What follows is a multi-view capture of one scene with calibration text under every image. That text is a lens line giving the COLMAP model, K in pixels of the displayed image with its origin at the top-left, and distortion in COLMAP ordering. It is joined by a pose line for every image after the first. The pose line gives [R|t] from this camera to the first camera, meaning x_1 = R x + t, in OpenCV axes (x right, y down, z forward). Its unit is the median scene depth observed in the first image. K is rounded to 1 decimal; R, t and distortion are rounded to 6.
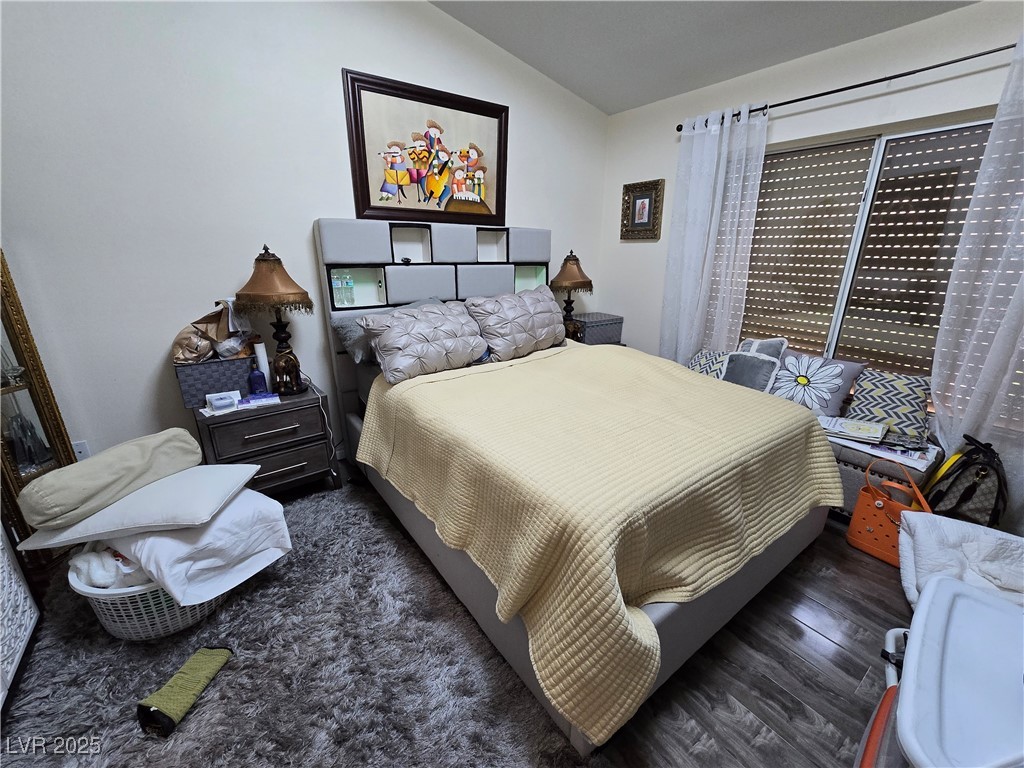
lens RADIAL K [[416.5, 0, 513.4], [0, 416.5, 383.9], [0, 0, 1]] dist [-0.007017, 0.001698]
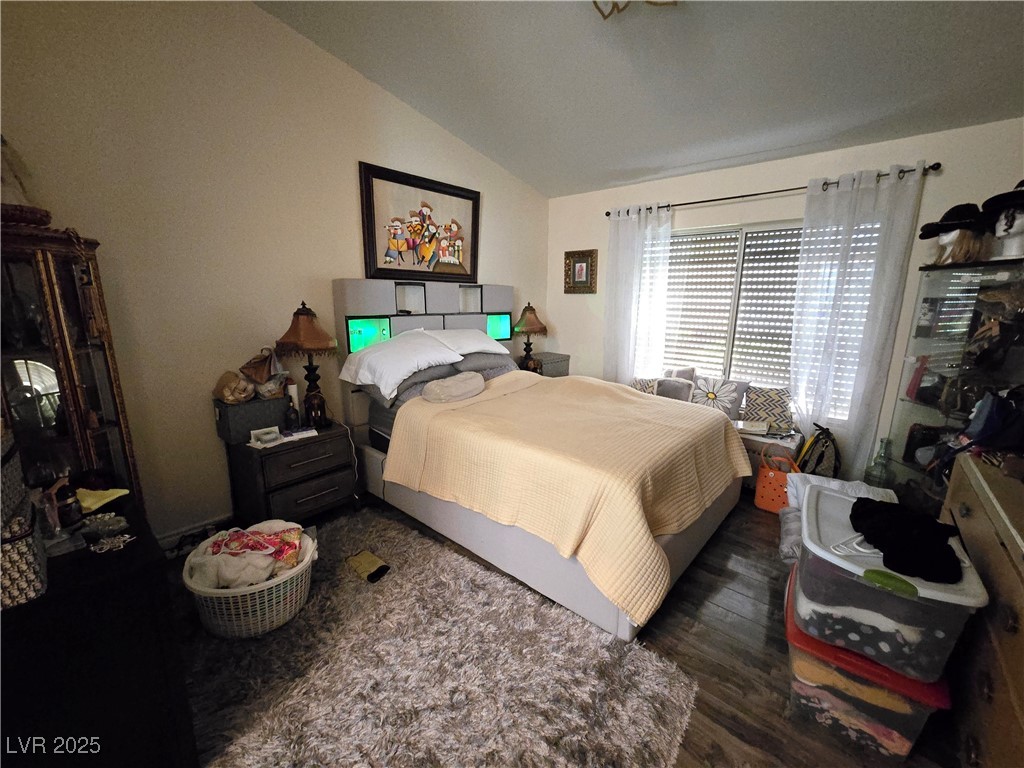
lens RADIAL K [[416.5, 0, 509.9], [0, 416.5, 384.4], [0, 0, 1]] dist [-0.007017, 0.001698]
pose [[0.978271, -0.040631, 0.203311, -0.218147], [0.060831, 0.993701, -0.094112, 0.039067], [-0.198207, 0.104435, 0.974581, -0.199270]]
